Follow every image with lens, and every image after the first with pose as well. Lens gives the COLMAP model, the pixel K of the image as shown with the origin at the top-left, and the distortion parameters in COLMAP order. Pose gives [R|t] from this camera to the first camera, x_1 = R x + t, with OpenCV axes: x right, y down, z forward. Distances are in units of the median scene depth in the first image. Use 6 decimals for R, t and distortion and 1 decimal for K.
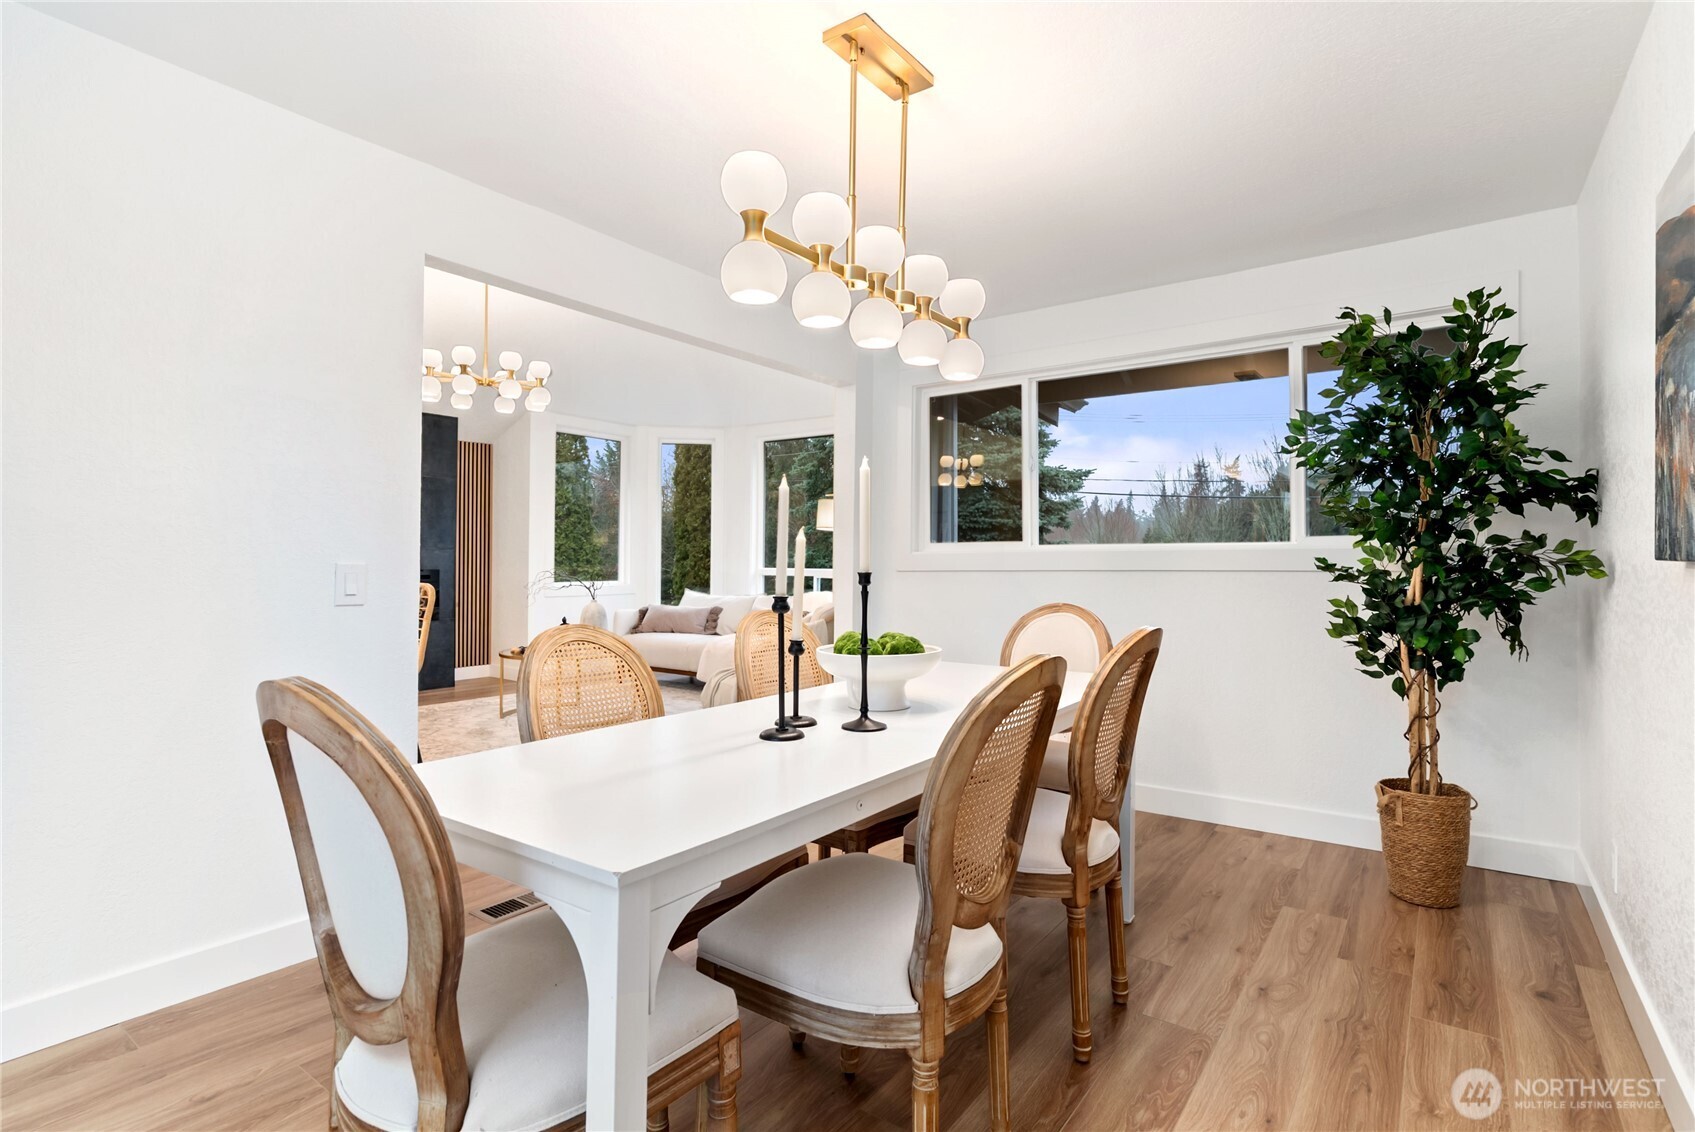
lens RADIAL K [[894.9, 0, 871.0], [0, 894.9, 549.5], [0, 0, 1]] dist [-0.025975, -0.000430]
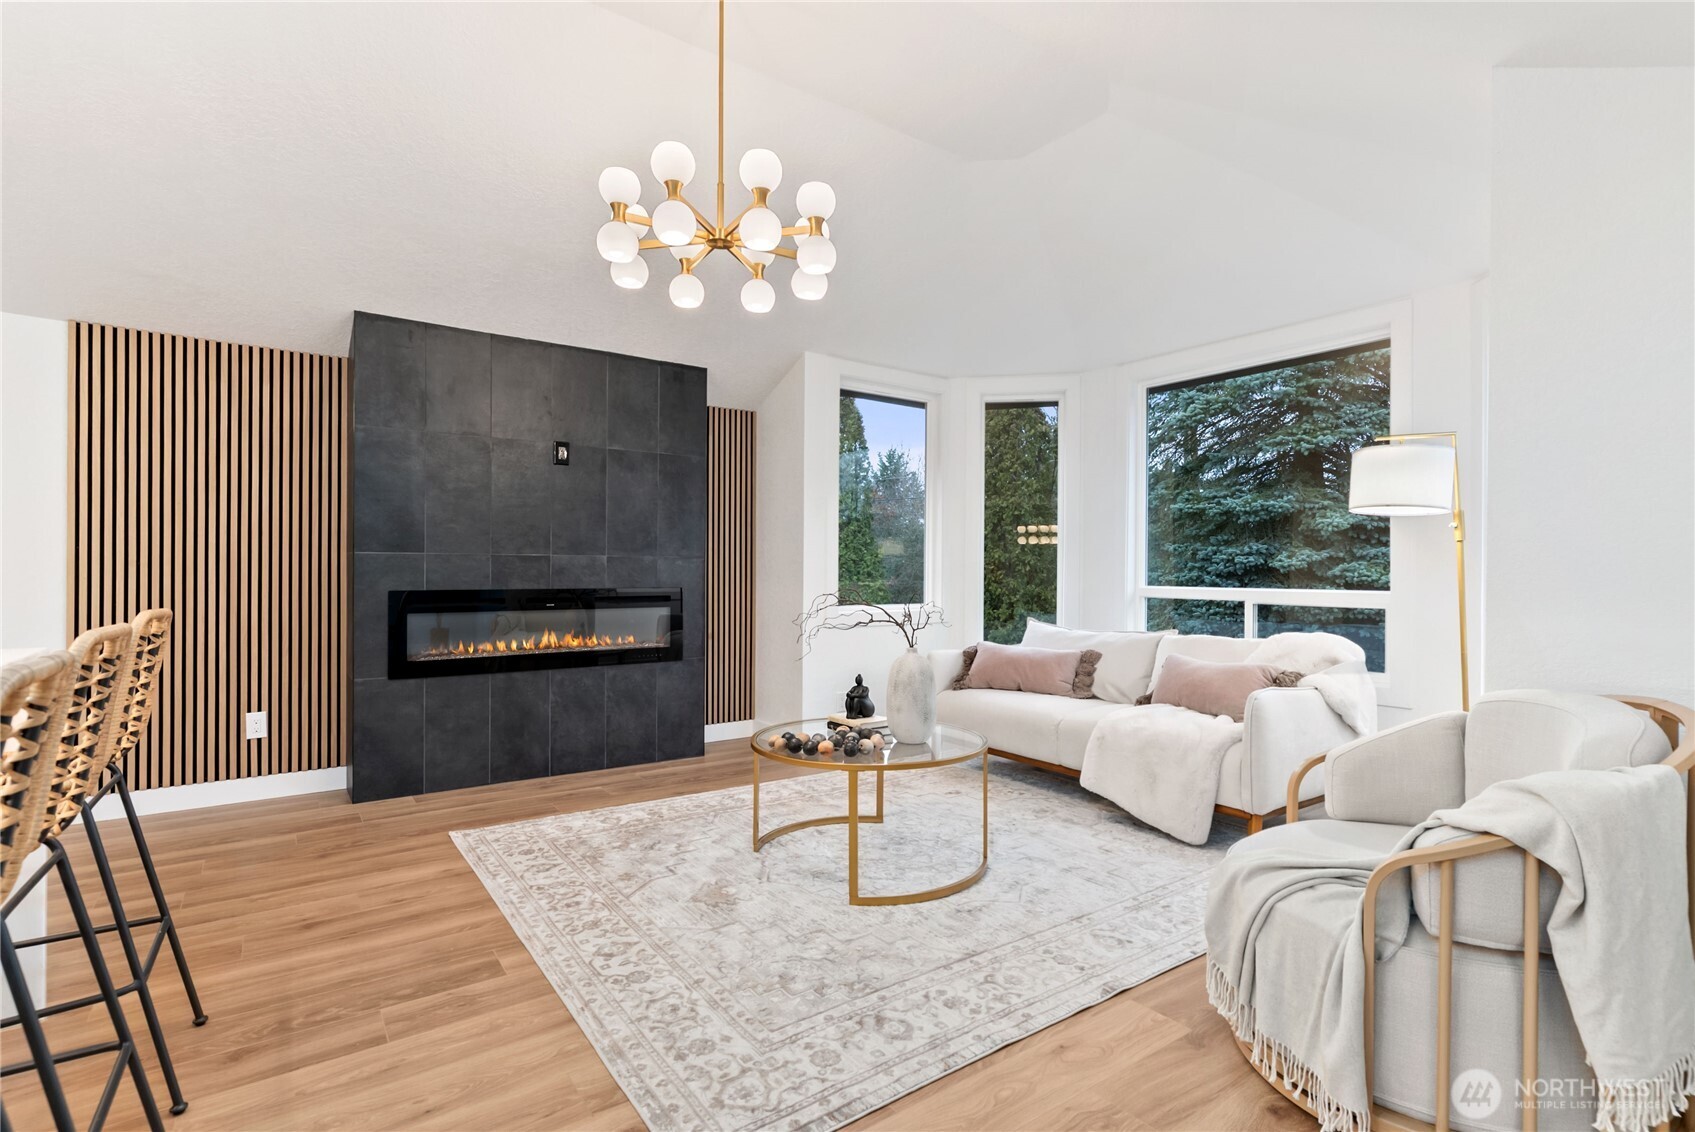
lens RADIAL K [[818.1, 0, 847.5], [0, 818.1, 566.0], [0, 0, 1]] dist [0.001794, 0.000461]
pose [[0.949309, 0.000034, -0.314345, -0.155462], [0.001260, 0.999992, 0.003914, 0.003361], [0.314343, -0.004112, 0.949301, 0.416798]]
